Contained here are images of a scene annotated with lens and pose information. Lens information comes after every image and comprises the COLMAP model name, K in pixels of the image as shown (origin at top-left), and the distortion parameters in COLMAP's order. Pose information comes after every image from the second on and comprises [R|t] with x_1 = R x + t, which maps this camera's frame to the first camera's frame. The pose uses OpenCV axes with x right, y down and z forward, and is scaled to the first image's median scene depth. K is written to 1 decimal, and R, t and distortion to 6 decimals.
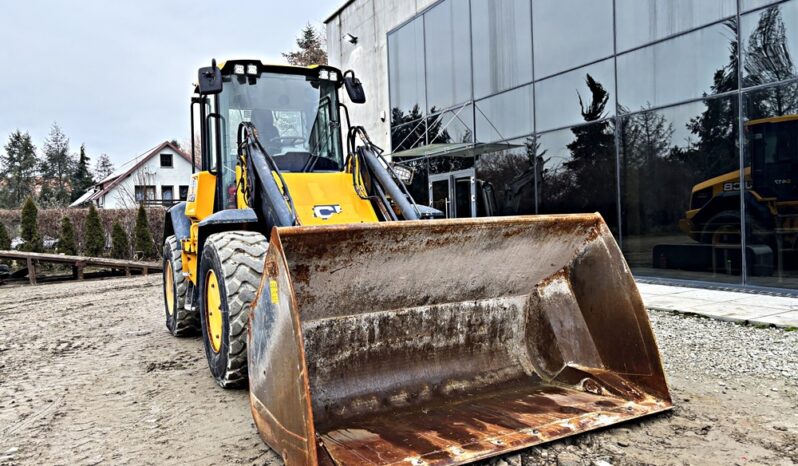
lens RADIAL K [[599.1, 0, 391.0], [0, 599.1, 230.9], [0, 0, 1]] dist [0.055102, -0.065010]
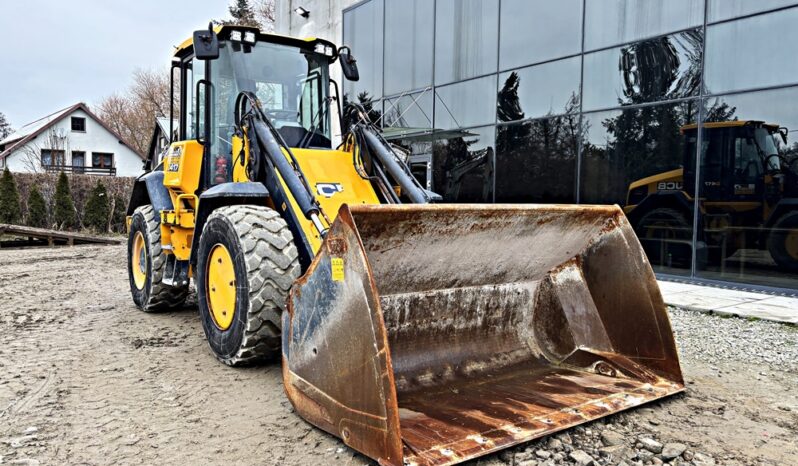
lens RADIAL K [[599.1, 0, 391.4], [0, 599.1, 230.6], [0, 0, 1]] dist [0.055102, -0.065010]
pose [[0.989371, 0.043782, 0.138666, -0.176058], [-0.047775, 0.998530, 0.025594, 0.006108], [-0.137342, -0.031946, 0.990008, 0.012288]]
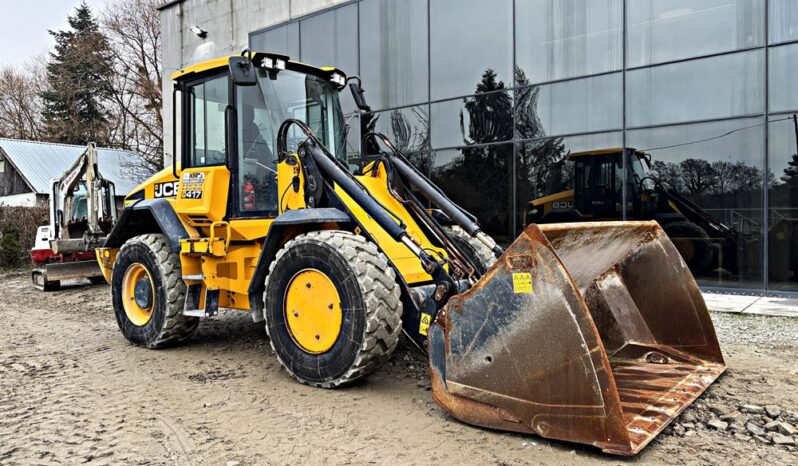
lens RADIAL K [[599.1, 0, 401.5], [0, 599.1, 233.3], [0, 0, 1]] dist [0.055102, -0.065010]
pose [[0.914556, 0.018404, 0.404040, -0.607932], [-0.013215, 0.999791, -0.015629, 0.021640], [-0.404243, 0.008954, 0.914608, 0.052681]]
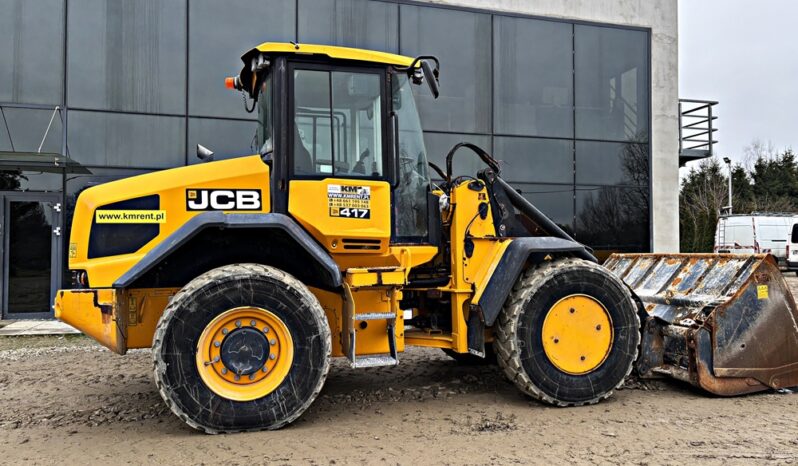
lens RADIAL K [[599.1, 0, 393.8], [0, 599.1, 238.1], [0, 0, 1]] dist [0.055102, -0.065010]
pose [[0.208846, 0.064313, 0.975832, -1.507877], [0.013213, 0.997559, -0.068572, 0.037784], [-0.977859, 0.027215, 0.207486, 1.190639]]
